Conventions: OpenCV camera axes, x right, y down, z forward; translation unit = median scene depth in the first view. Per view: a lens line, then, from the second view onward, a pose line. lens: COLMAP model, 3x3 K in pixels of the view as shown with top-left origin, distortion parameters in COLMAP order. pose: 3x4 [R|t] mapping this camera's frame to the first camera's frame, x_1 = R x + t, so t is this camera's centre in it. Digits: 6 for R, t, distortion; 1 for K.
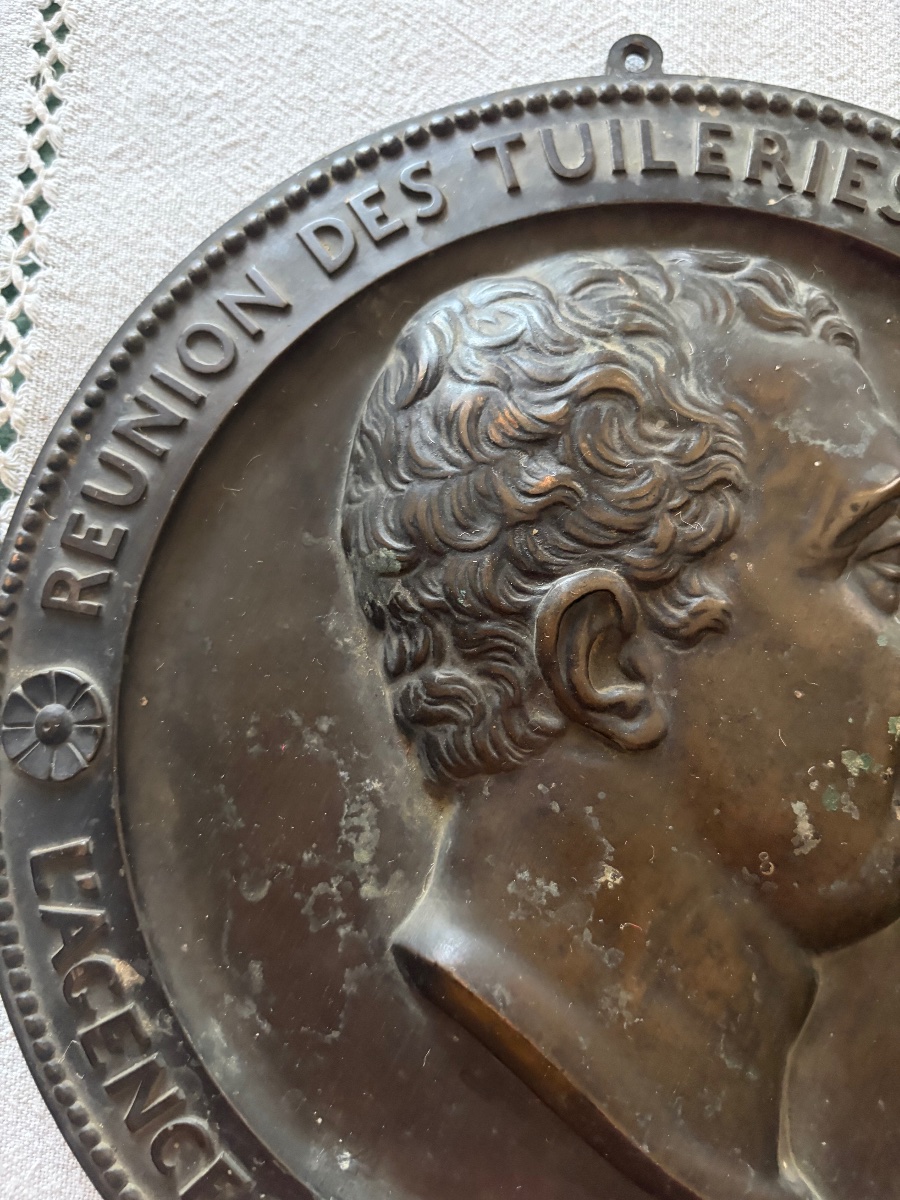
lens RADIAL K [[908.5, 0, 450.0], [0, 908.5, 600.0], [0, 0, 1]] dist [-0.039058, 0.001034]
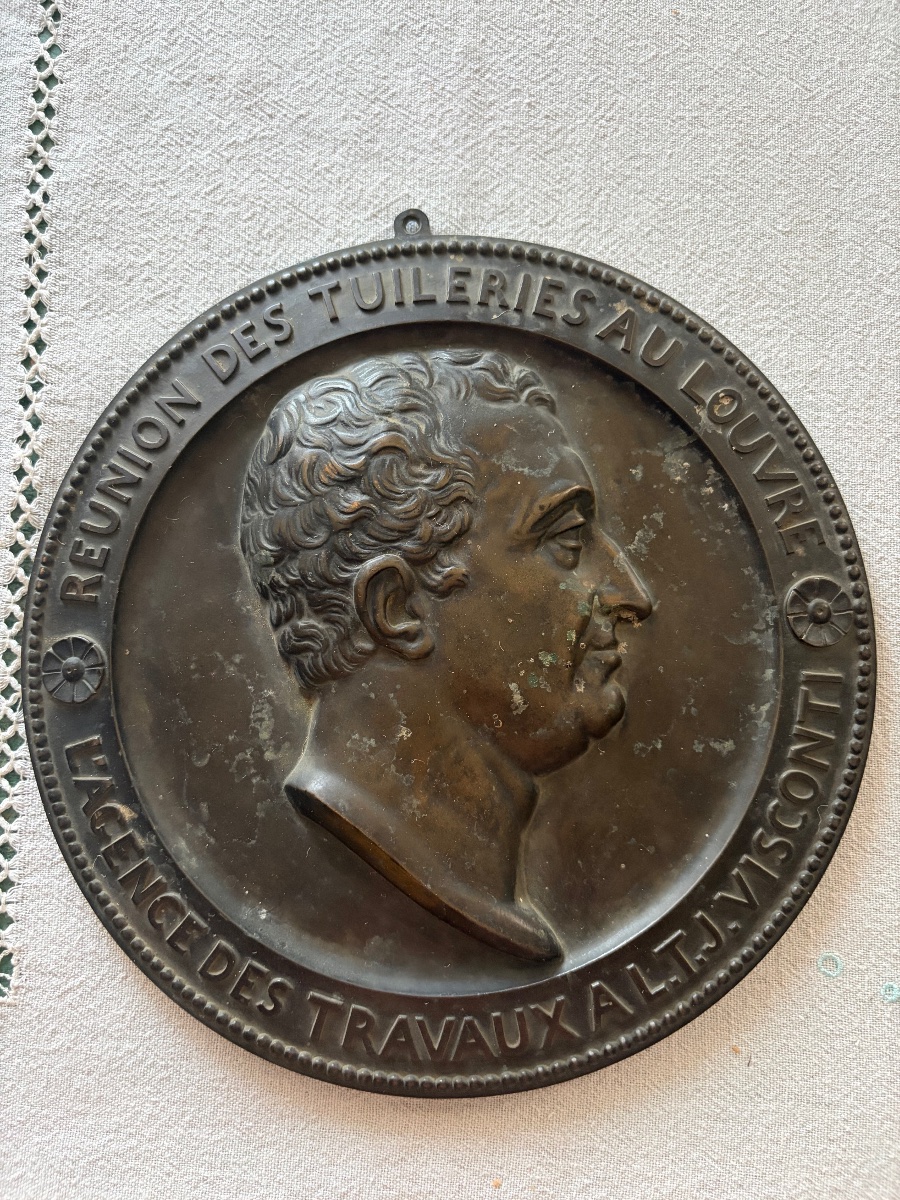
lens RADIAL K [[930.1, 0, 446.3], [0, 930.1, 585.7], [0, 0, 1]] dist [0.012845, -0.135734]
pose [[0.997852, -0.065504, -0.000060, 0.260952], [0.065499, 0.997760, 0.013631, 0.006996], [-0.000833, -0.013605, 0.999907, -0.722725]]
